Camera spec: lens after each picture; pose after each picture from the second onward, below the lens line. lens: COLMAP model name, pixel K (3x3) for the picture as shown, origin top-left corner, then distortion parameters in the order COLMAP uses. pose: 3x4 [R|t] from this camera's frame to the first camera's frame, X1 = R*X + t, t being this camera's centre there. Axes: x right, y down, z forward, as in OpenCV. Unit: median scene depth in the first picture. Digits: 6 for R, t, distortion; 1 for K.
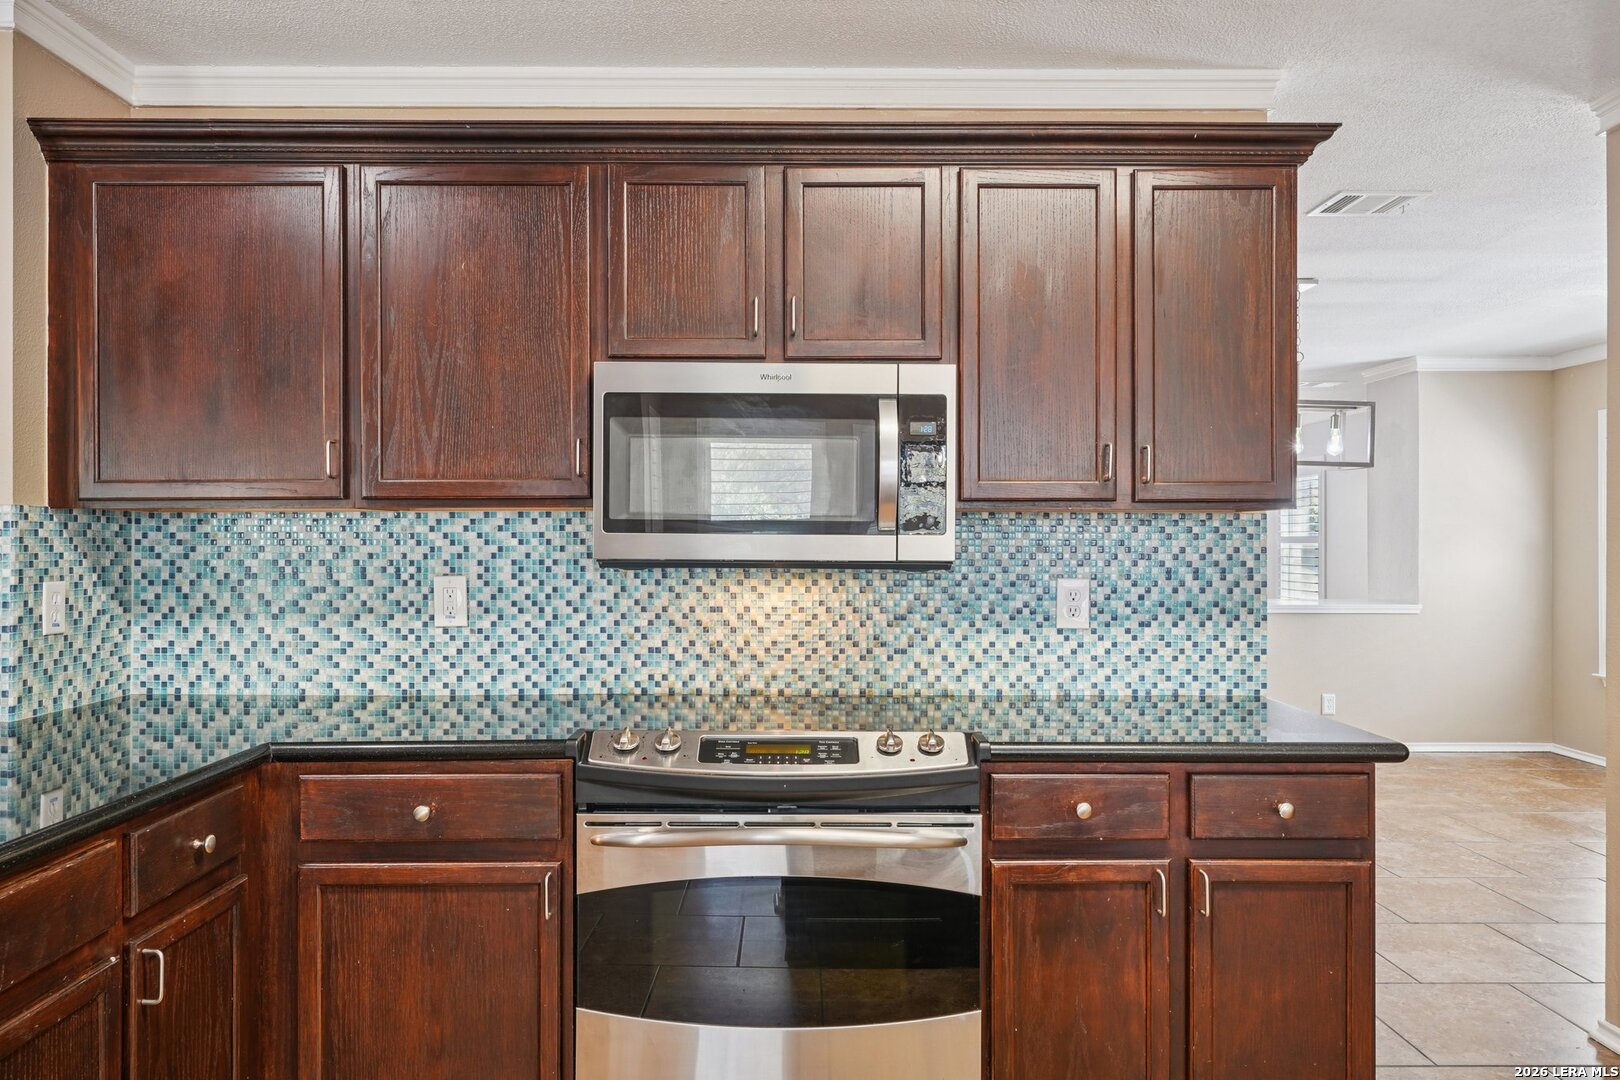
lens RADIAL K [[1100.9, 0, 800.6], [0, 1100.9, 534.0], [0, 0, 1]] dist [0.002495, 0.001250]
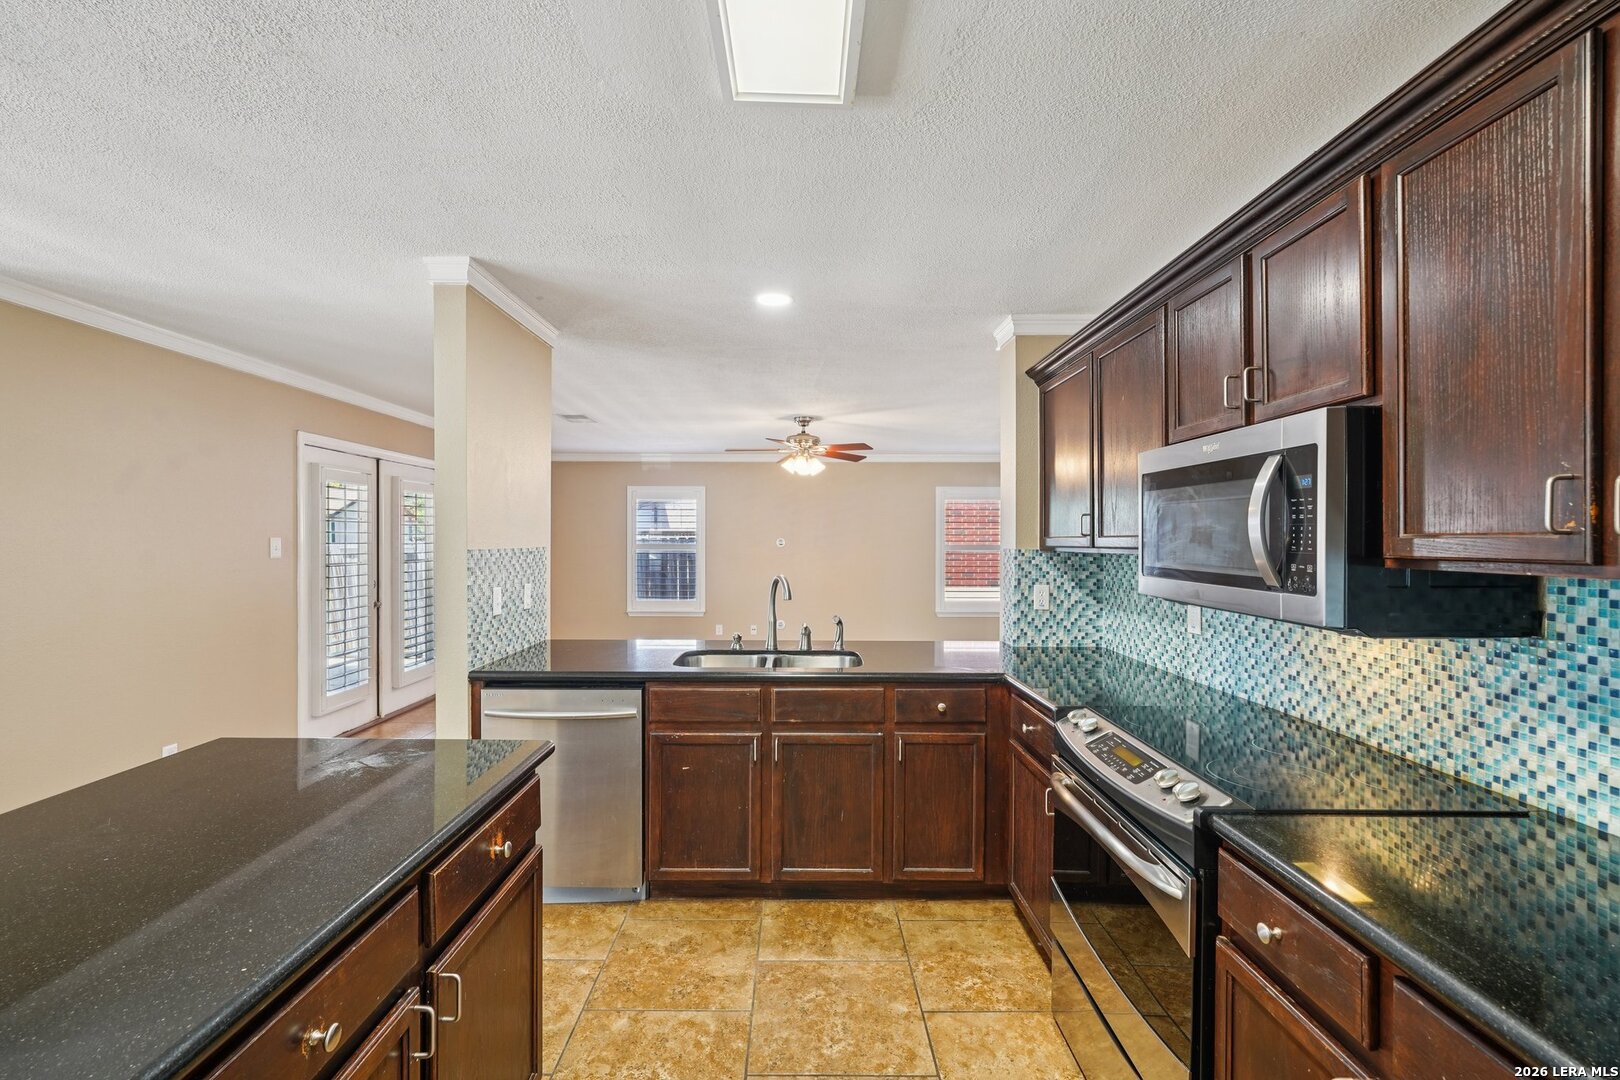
lens RADIAL K [[713.7, 0, 810.0], [0, 713.7, 542.4], [0, 0, 1]] dist [0.001333, 0.000725]
pose [[0.007766, 0.005159, -0.999957, 0.609562], [0.000091, 0.999987, 0.005159, -0.039949], [0.999970, -0.000131, 0.007765, 0.490231]]
